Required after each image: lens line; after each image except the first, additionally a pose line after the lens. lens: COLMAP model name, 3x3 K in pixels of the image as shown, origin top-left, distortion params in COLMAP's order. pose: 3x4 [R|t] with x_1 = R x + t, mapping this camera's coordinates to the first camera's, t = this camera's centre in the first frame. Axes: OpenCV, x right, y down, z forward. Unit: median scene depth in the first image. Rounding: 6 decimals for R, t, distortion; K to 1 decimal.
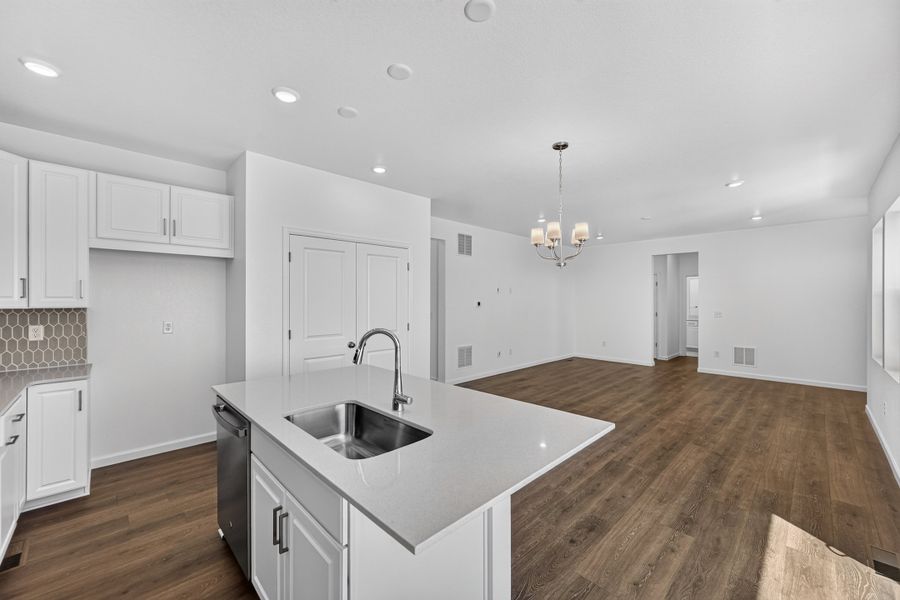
lens RADIAL K [[355.6, 0, 451.8], [0, 355.6, 295.5], [0, 0, 1]] dist [0.002429, 0.000218]
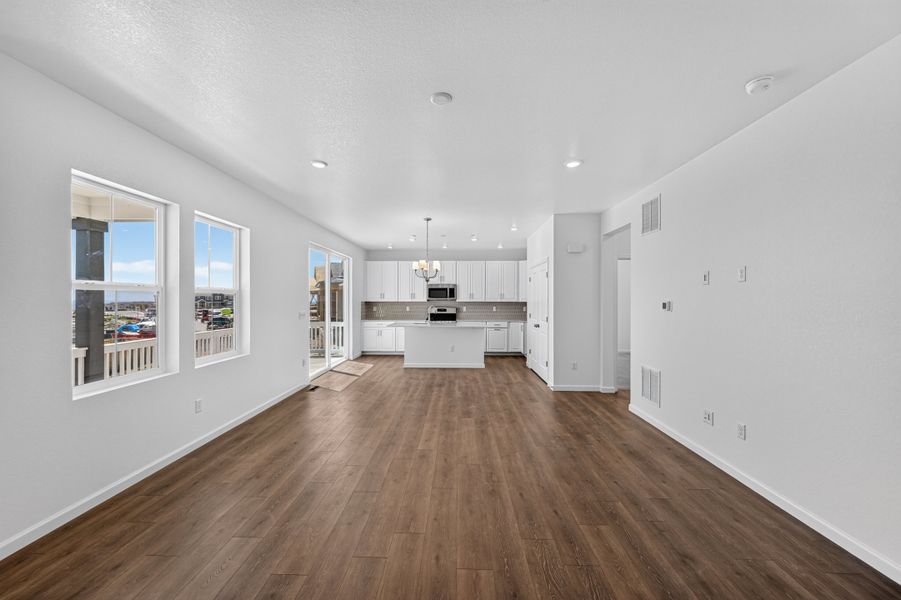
lens RADIAL K [[356.0, 0, 446.3], [0, 356.0, 301.9], [0, 0, 1]] dist [0.002429, 0.000218]
pose [[-0.723772, 0.002080, -0.690036, 1.460983], [0.004556, 0.999988, -0.001765, 0.029079], [0.690024, -0.004421, -0.723773, 2.310630]]
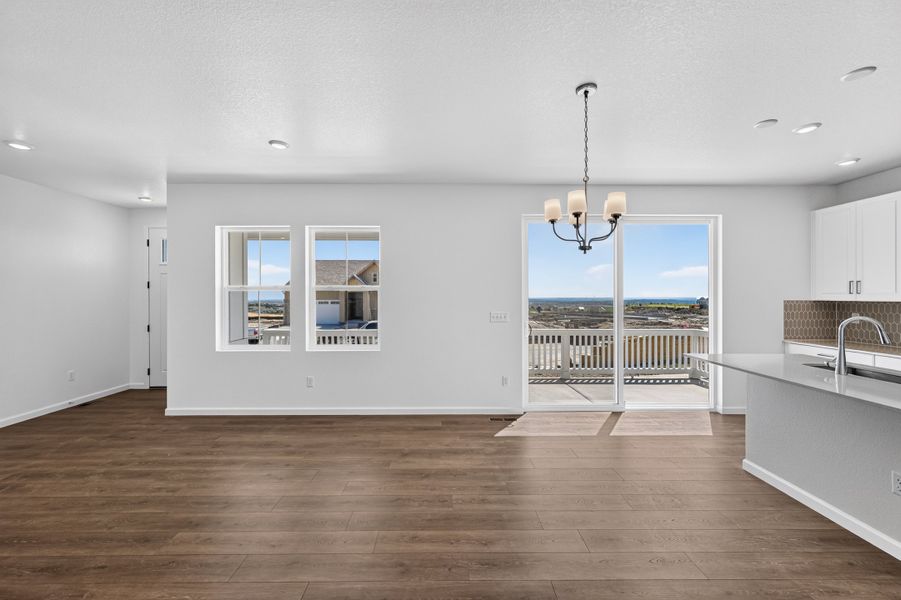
lens RADIAL K [[356.0, 0, 452.0], [0, 356.0, 294.7], [0, 0, 1]] dist [0.002429, 0.000218]
pose [[-0.721284, -0.000047, 0.692640, -0.012029], [-0.007787, 0.999937, -0.008041, 0.018721], [-0.692596, -0.011193, -0.721239, 1.632998]]
